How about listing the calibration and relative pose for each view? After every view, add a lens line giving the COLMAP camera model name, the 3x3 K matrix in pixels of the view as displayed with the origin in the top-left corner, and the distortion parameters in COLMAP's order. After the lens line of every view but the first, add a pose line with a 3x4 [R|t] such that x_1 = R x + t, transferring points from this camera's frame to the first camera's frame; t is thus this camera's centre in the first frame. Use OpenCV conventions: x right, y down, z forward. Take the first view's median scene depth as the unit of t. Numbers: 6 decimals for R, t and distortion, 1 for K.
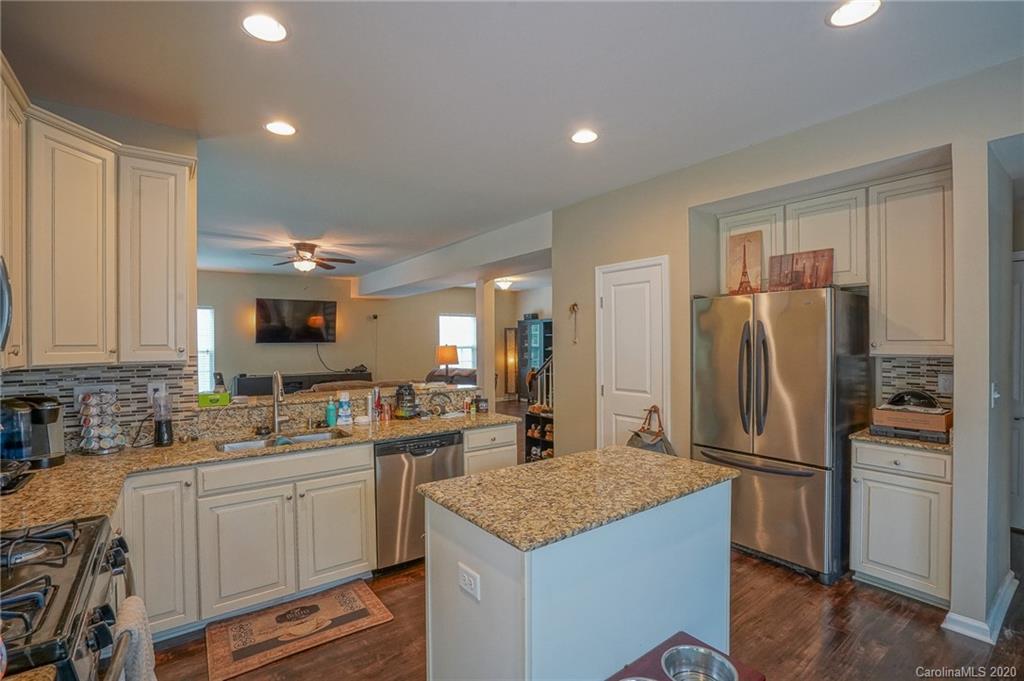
lens RADIAL K [[476.0, 0, 510.7], [0, 476.0, 343.3], [0, 0, 1]] dist [-0.055580, 0.016933]
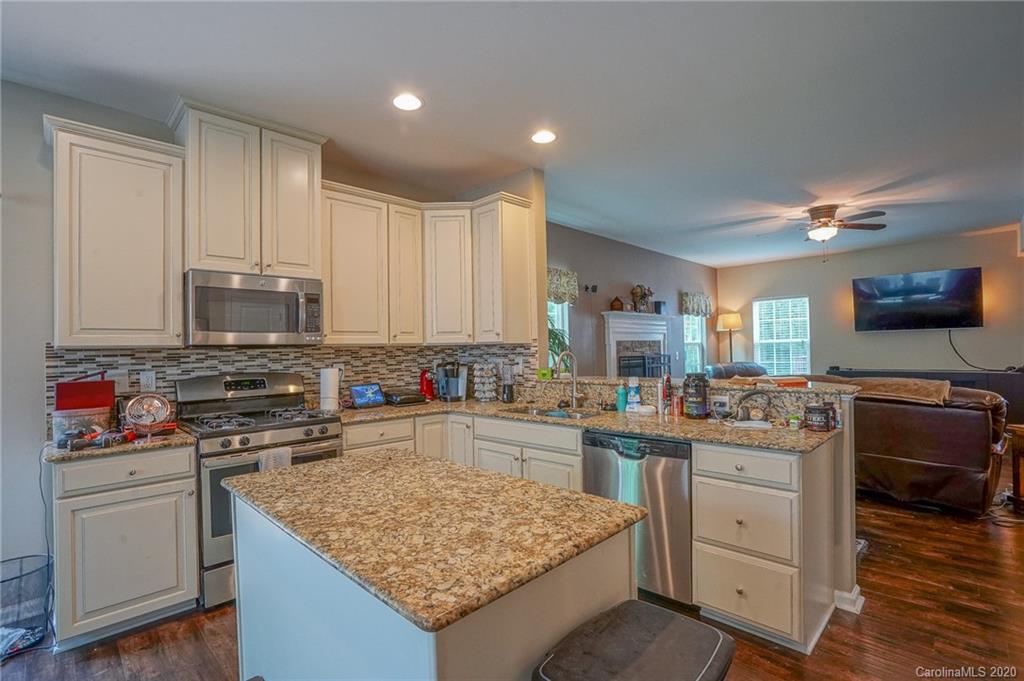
lens RADIAL K [[476.0, 0, 510.7], [0, 476.0, 343.3], [0, 0, 1]] dist [-0.055580, 0.016933]
pose [[0.138786, -0.008244, -0.990288, 0.316283], [0.017284, 0.999833, -0.005901, 0.022944], [0.990172, -0.016297, 0.138906, 0.375002]]
